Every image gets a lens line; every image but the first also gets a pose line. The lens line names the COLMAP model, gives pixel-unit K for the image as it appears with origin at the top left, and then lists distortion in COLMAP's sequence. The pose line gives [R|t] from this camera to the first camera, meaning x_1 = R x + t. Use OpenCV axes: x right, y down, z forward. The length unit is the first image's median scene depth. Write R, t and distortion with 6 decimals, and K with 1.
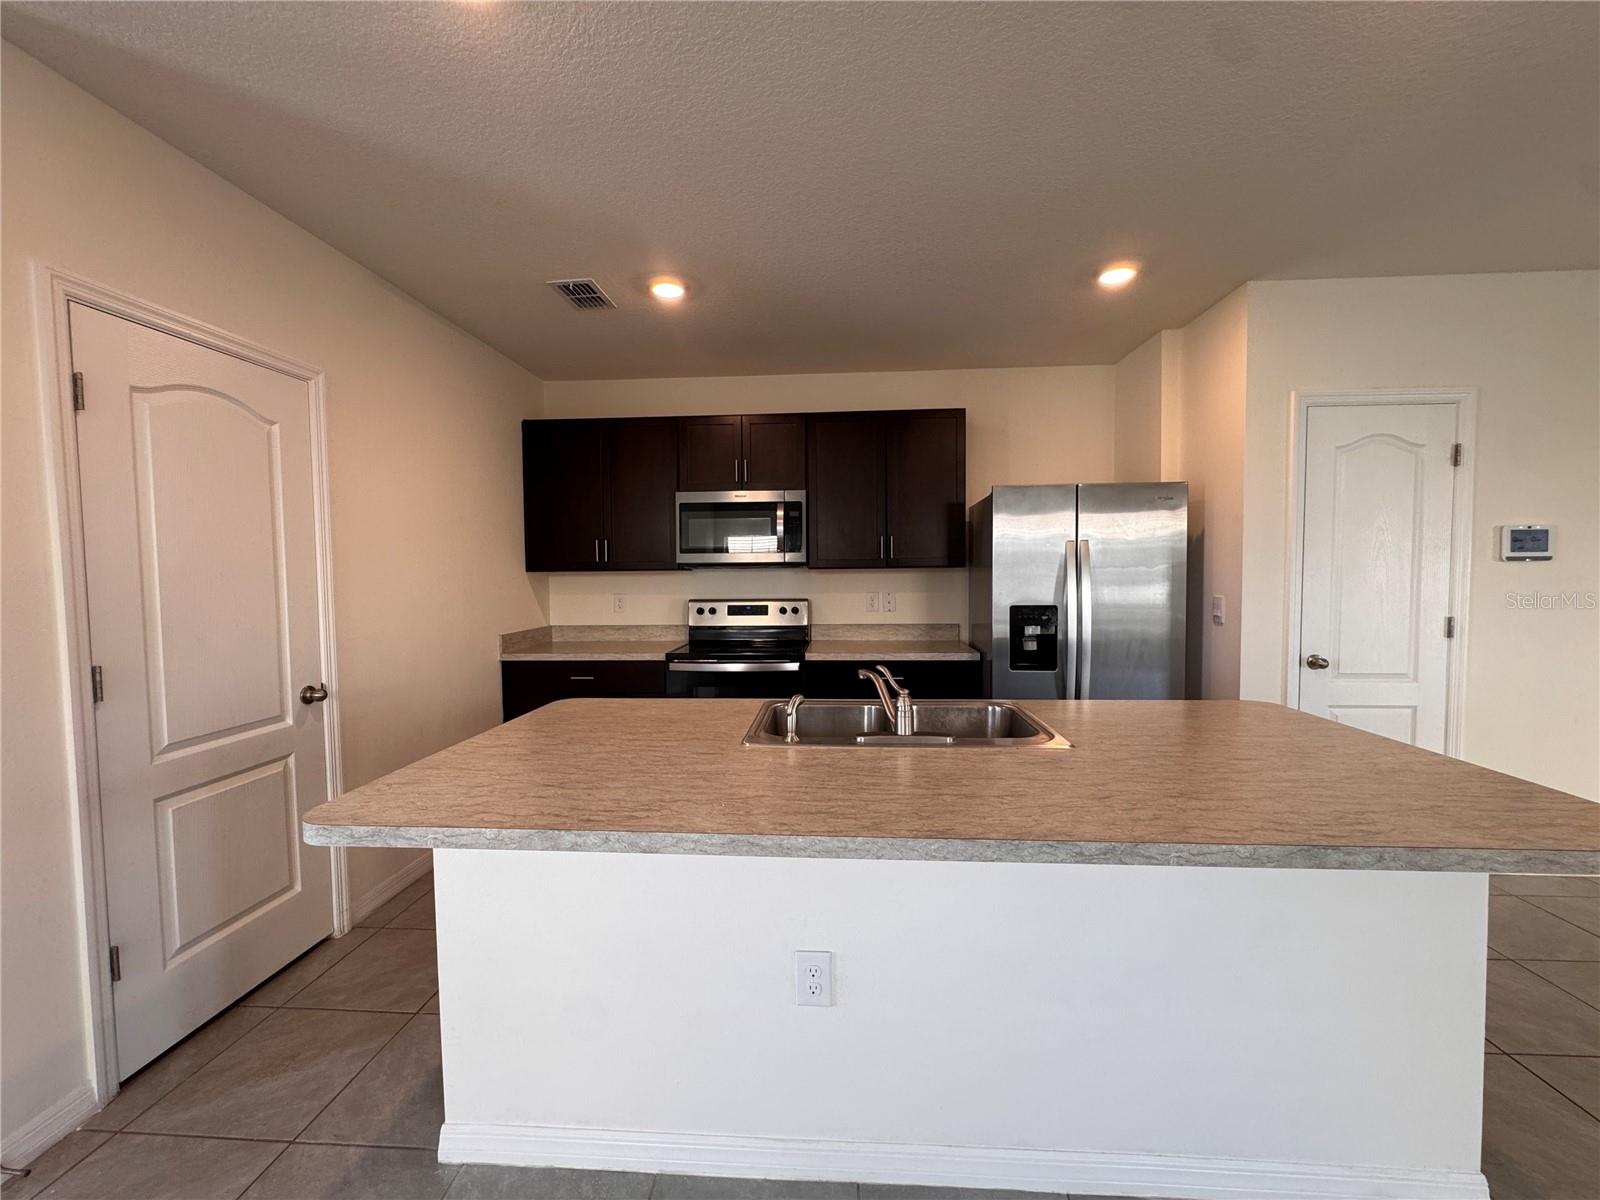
lens RADIAL K [[643.2, 0, 804.0], [0, 643.2, 595.3], [0, 0, 1]] dist [-0.002098, -0.000321]
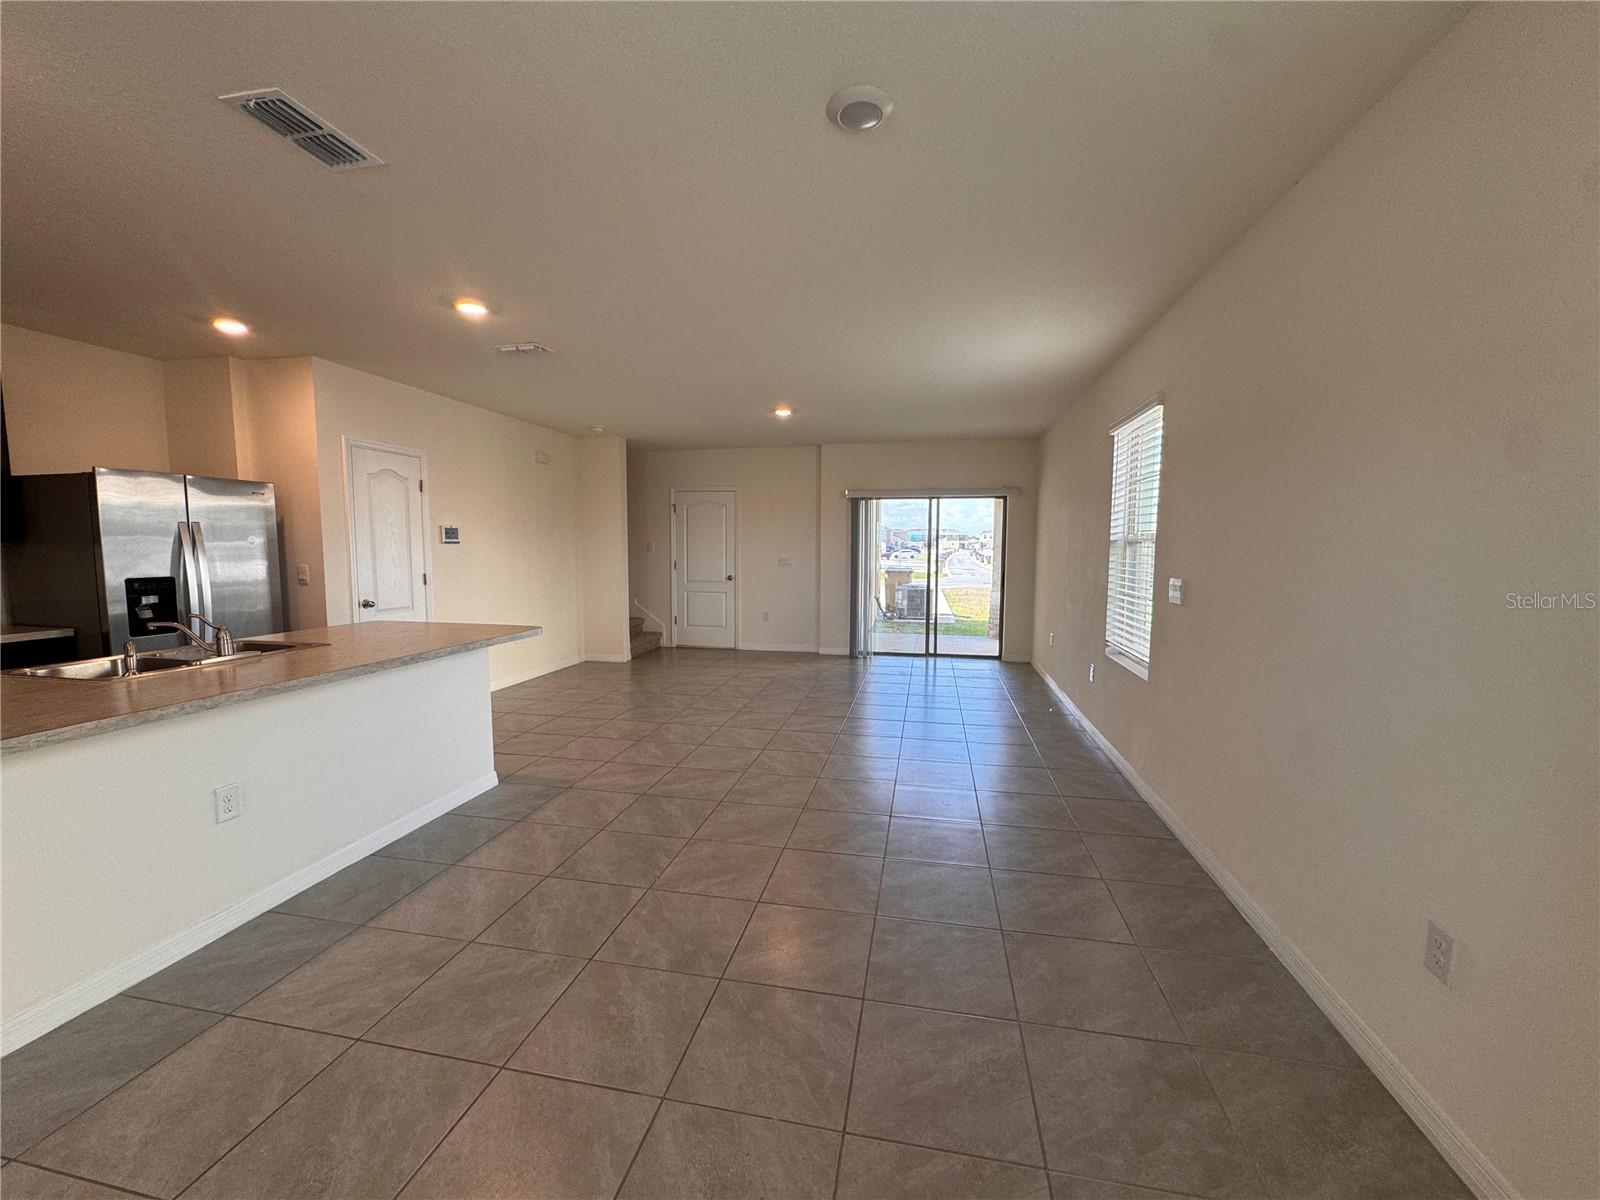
lens RADIAL K [[643.2, 0, 802.0], [0, 643.2, 592.5], [0, 0, 1]] dist [-0.002098, -0.000321]
pose [[0.131357, -0.063805, 0.989280, -0.633638], [0.035069, 0.997601, 0.059685, 0.014486], [-0.990715, 0.026853, 0.133279, -0.301415]]
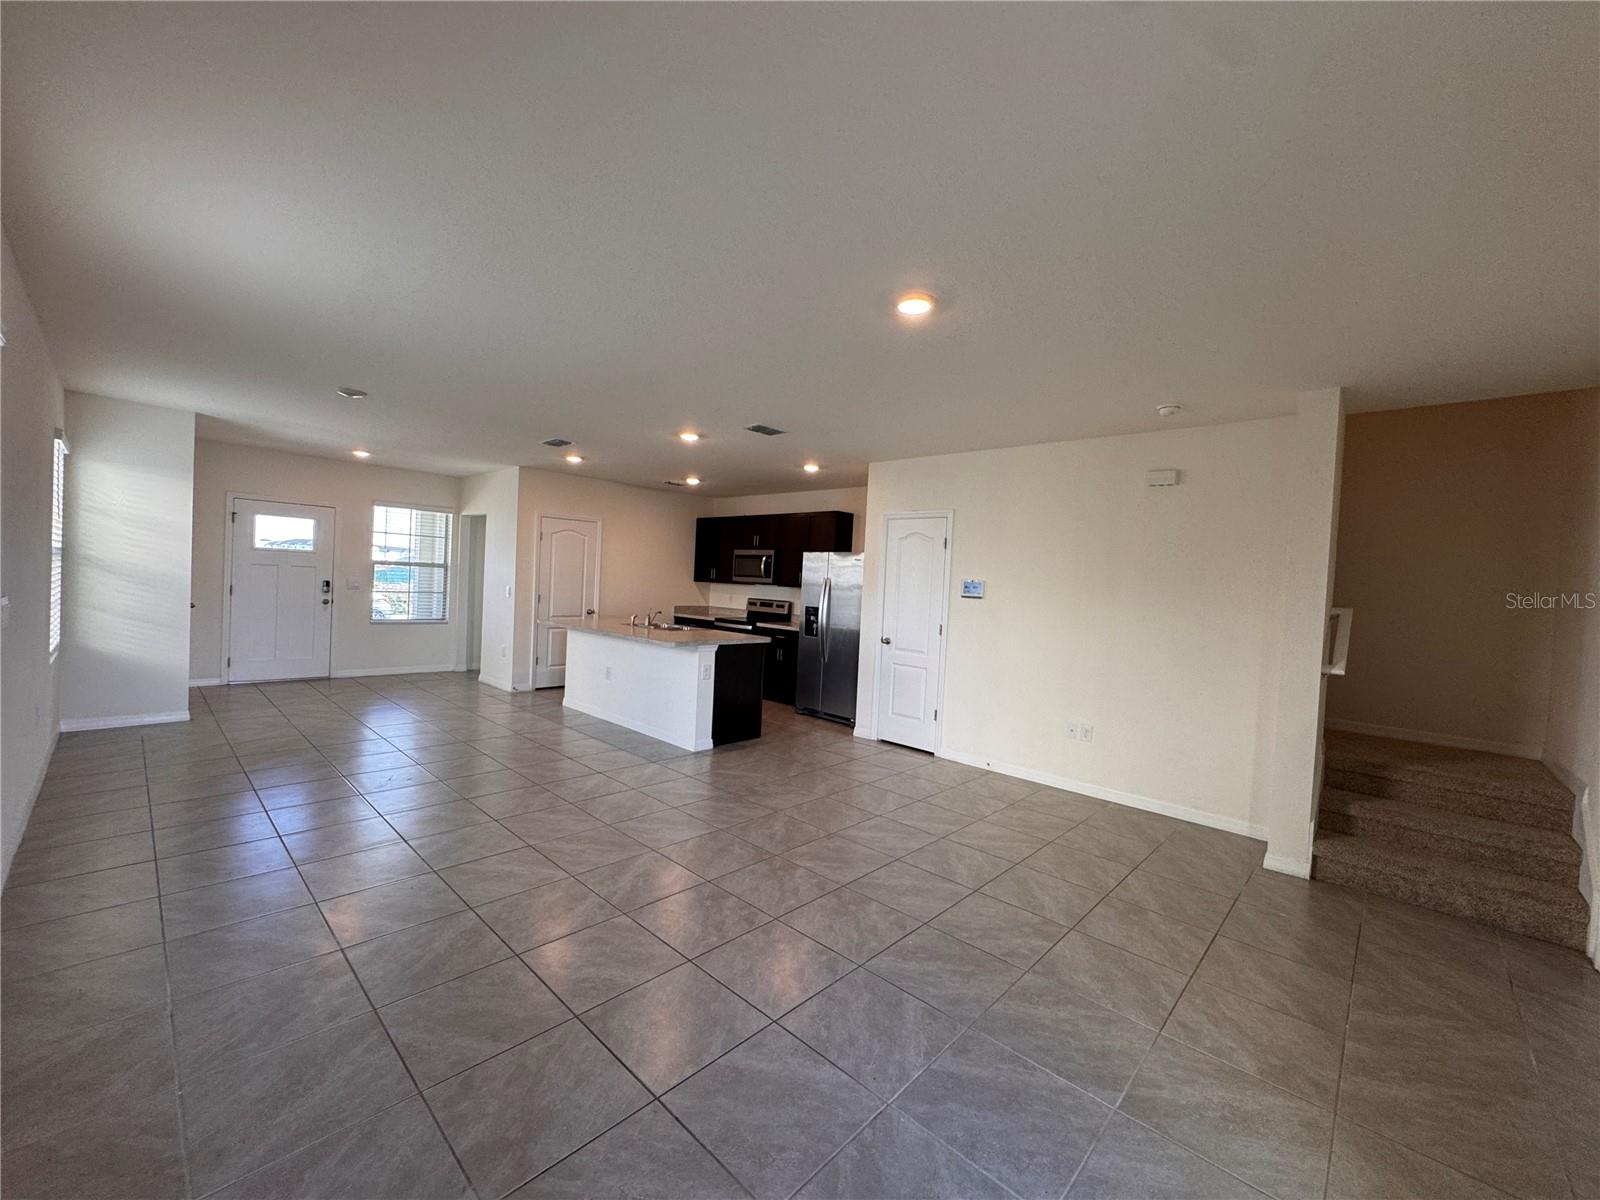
lens RADIAL K [[643.2, 0, 795.0], [0, 643.2, 601.8], [0, 0, 1]] dist [-0.002098, -0.000321]
pose [[0.765944, 0.067332, -0.639372, 1.761969], [-0.079849, 0.996763, 0.009313, -0.017286], [0.637930, 0.043920, 0.768841, -0.746790]]
